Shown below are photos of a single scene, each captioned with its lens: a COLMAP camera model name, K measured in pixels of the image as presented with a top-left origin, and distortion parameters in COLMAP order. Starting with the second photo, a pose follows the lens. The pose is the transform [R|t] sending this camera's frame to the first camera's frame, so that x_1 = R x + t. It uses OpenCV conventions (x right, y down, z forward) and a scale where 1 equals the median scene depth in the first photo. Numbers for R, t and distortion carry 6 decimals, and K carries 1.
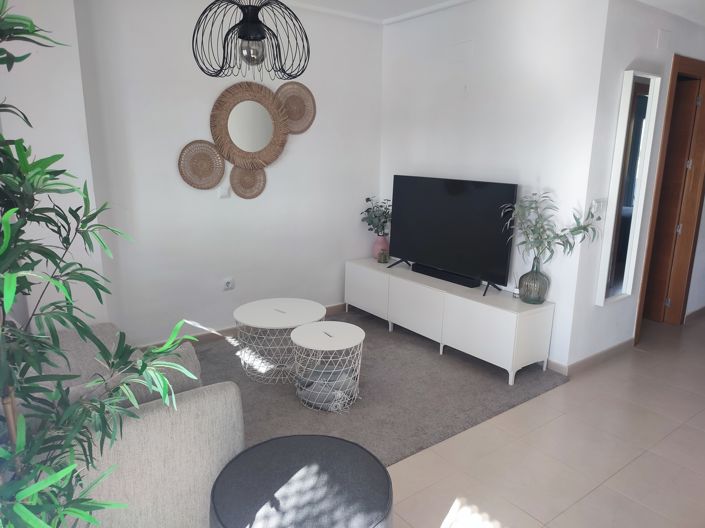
lens RADIAL K [[510.6, 0, 354.2], [0, 510.6, 265.5], [0, 0, 1]] dist [0.004775, 0.004793]
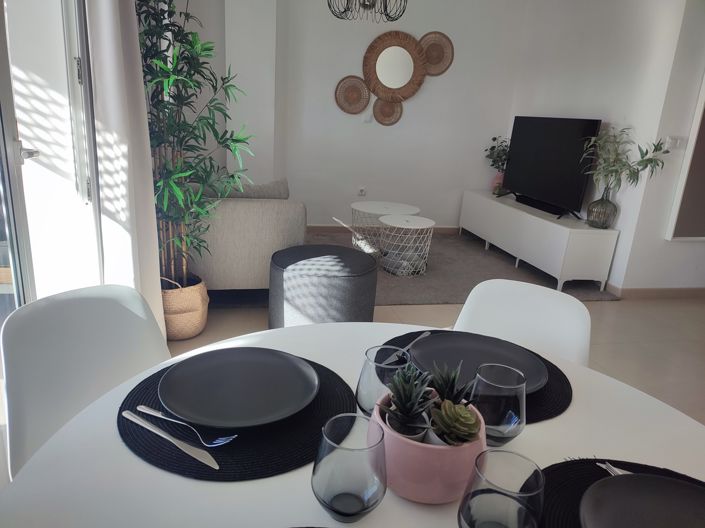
lens RADIAL K [[517.3, 0, 352.5], [0, 517.3, 264.0], [0, 0, 1]] dist [0.001692, 0.001338]
pose [[0.908050, 0.163290, -0.385722, 0.282000], [-0.148505, 0.986568, 0.068047, 0.139889], [0.391652, -0.004509, 0.920102, -0.227751]]
